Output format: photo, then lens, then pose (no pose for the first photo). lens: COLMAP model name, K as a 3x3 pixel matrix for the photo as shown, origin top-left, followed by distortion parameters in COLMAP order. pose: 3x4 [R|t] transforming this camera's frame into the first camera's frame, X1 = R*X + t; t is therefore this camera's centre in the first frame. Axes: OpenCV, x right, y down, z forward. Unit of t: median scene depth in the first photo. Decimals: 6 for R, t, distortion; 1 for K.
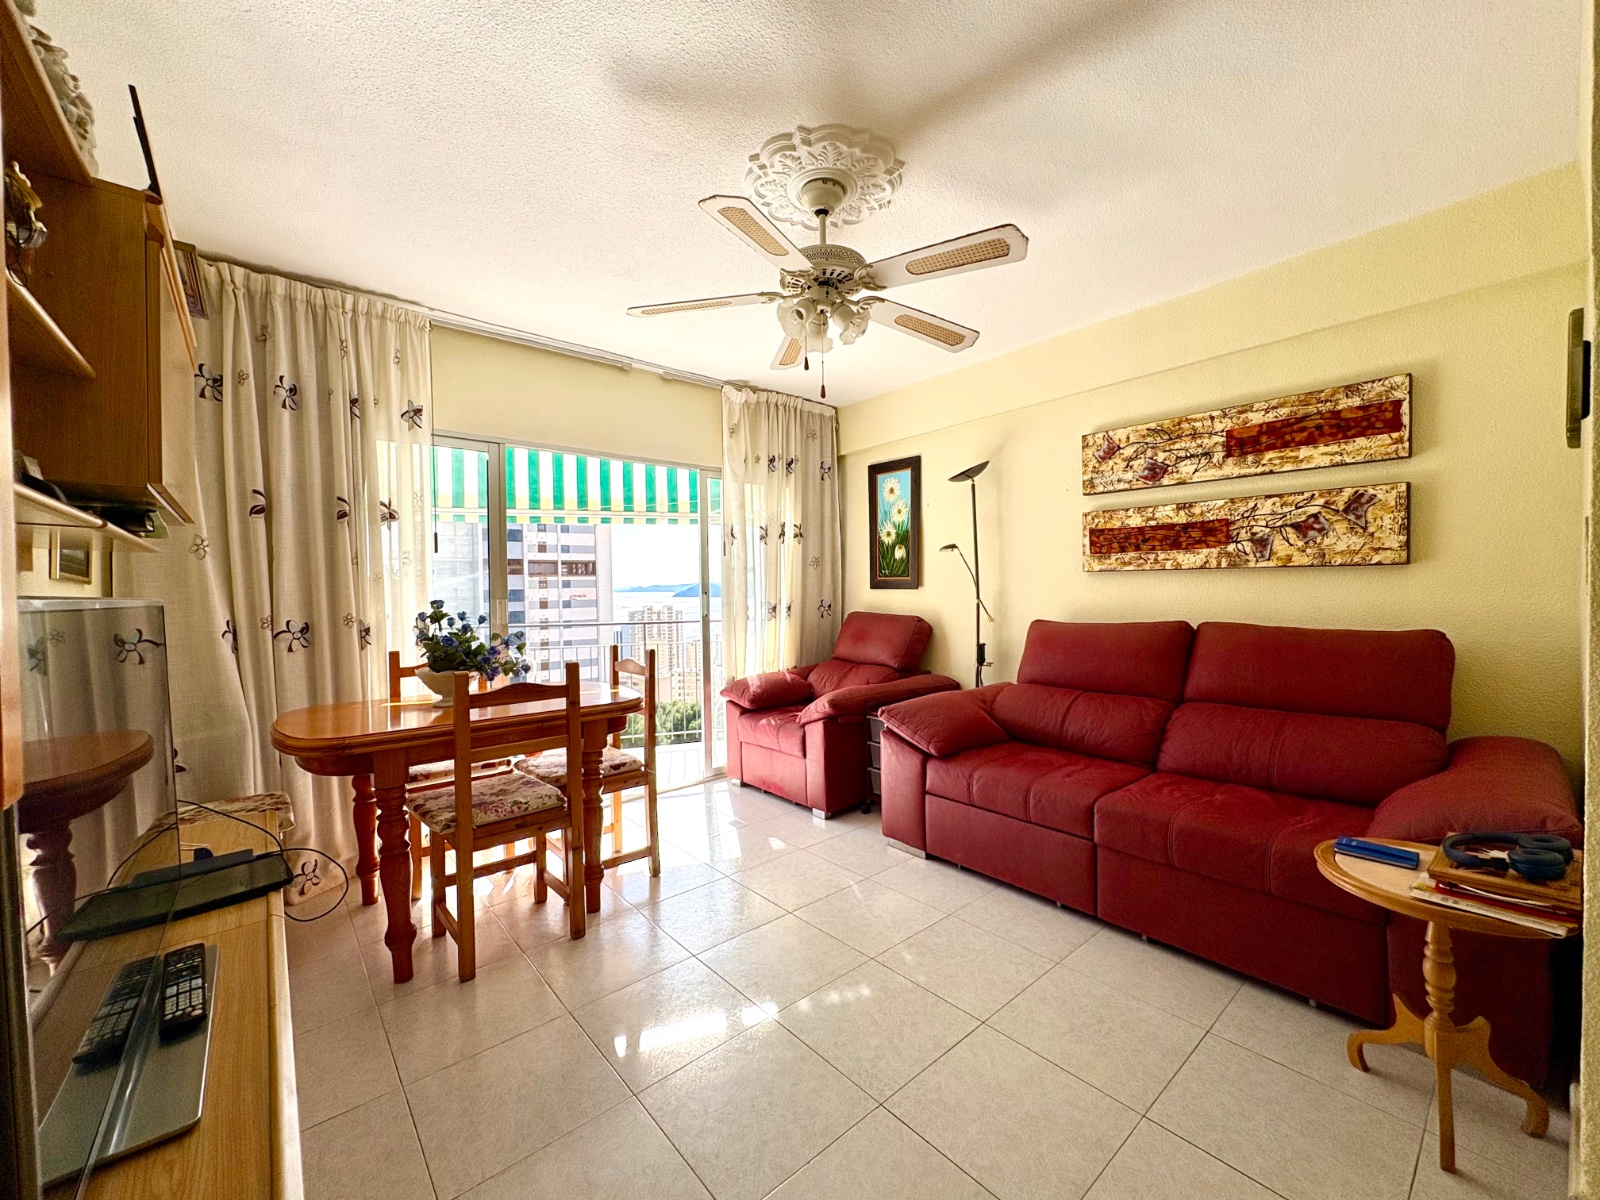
lens RADIAL K [[640.5, 0, 806.0], [0, 640.5, 606.1], [0, 0, 1]] dist [-0.003152, -0.000250]
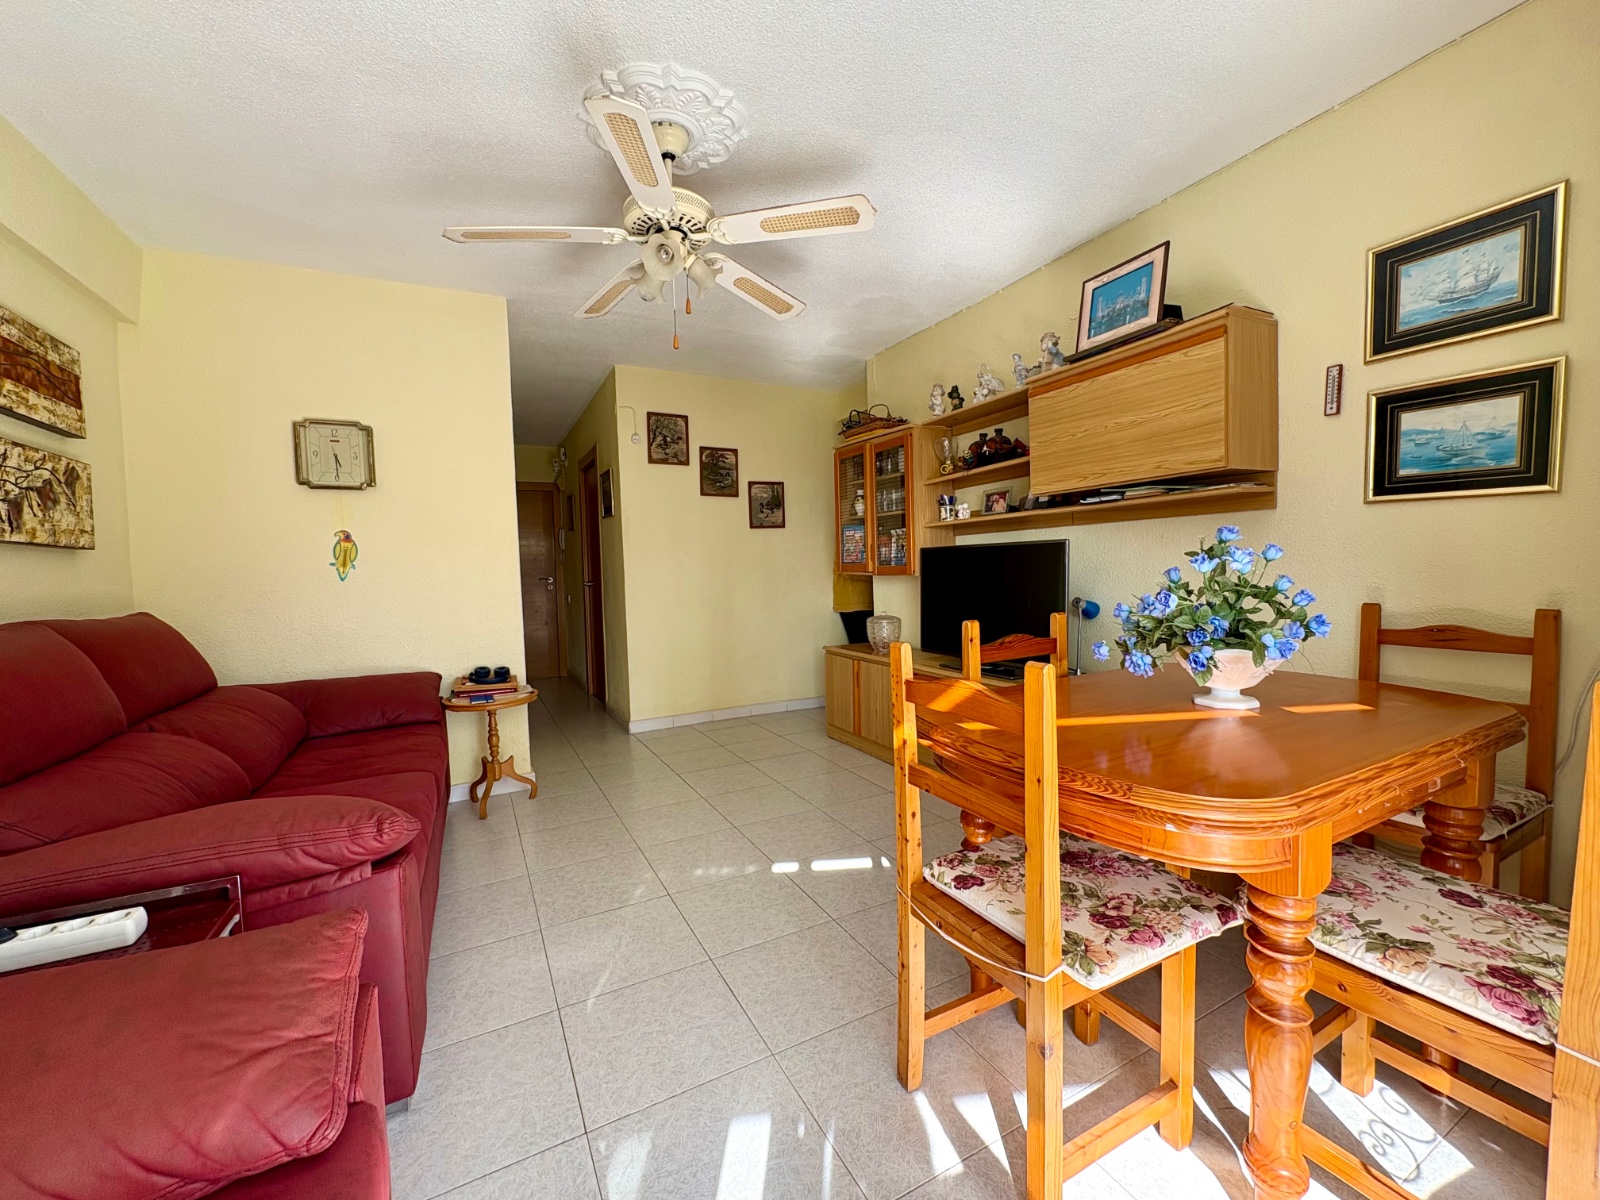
lens RADIAL K [[640.5, 0, 799.4], [0, 640.5, 610.1], [0, 0, 1]] dist [-0.003152, -0.000250]
pose [[-0.975369, 0.037521, 0.217364, -0.233415], [0.055193, 0.995594, 0.075808, 0.007073], [-0.213562, 0.085938, -0.973142, 1.278334]]
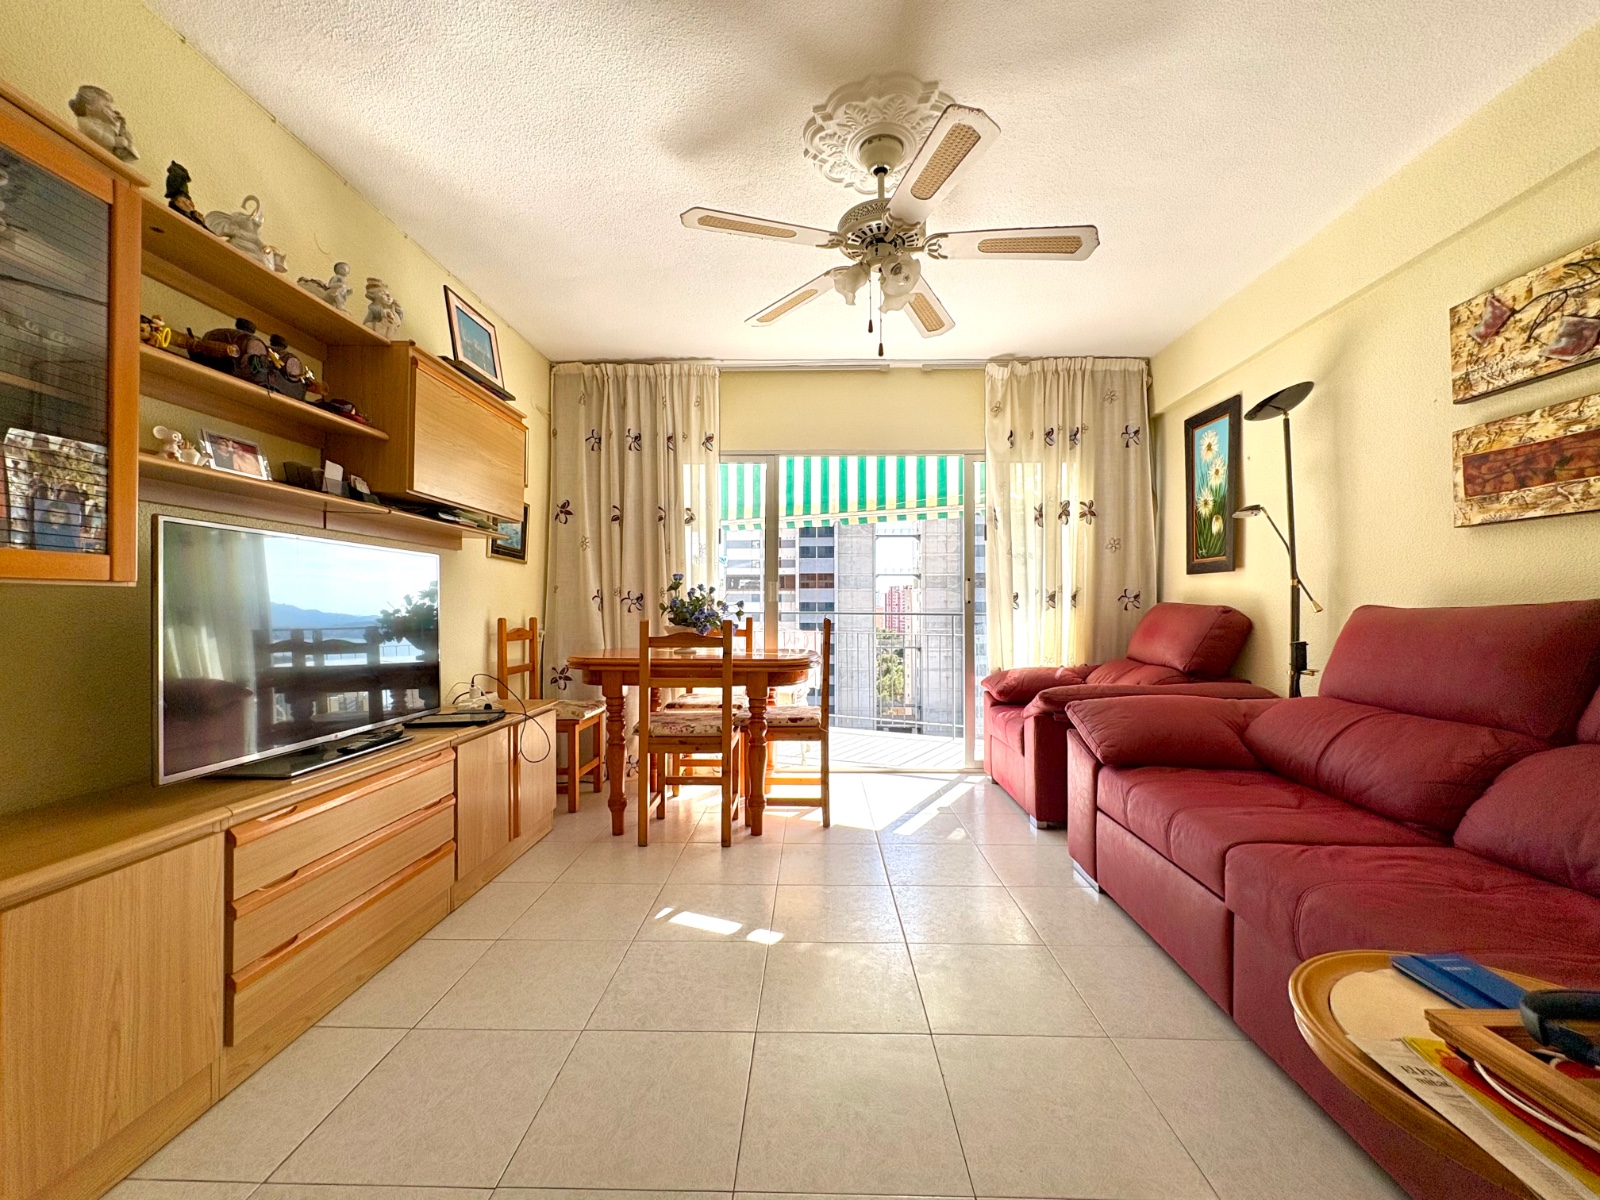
lens RADIAL K [[640.5, 0, 794.8], [0, 640.5, 606.1], [0, 0, 1]] dist [-0.003152, -0.000250]
pose [[0.738895, 0.015421, -0.673644, 0.396179], [-0.029958, 0.999501, -0.009979, 0.049636], [0.673154, 0.027554, 0.738989, 0.125014]]
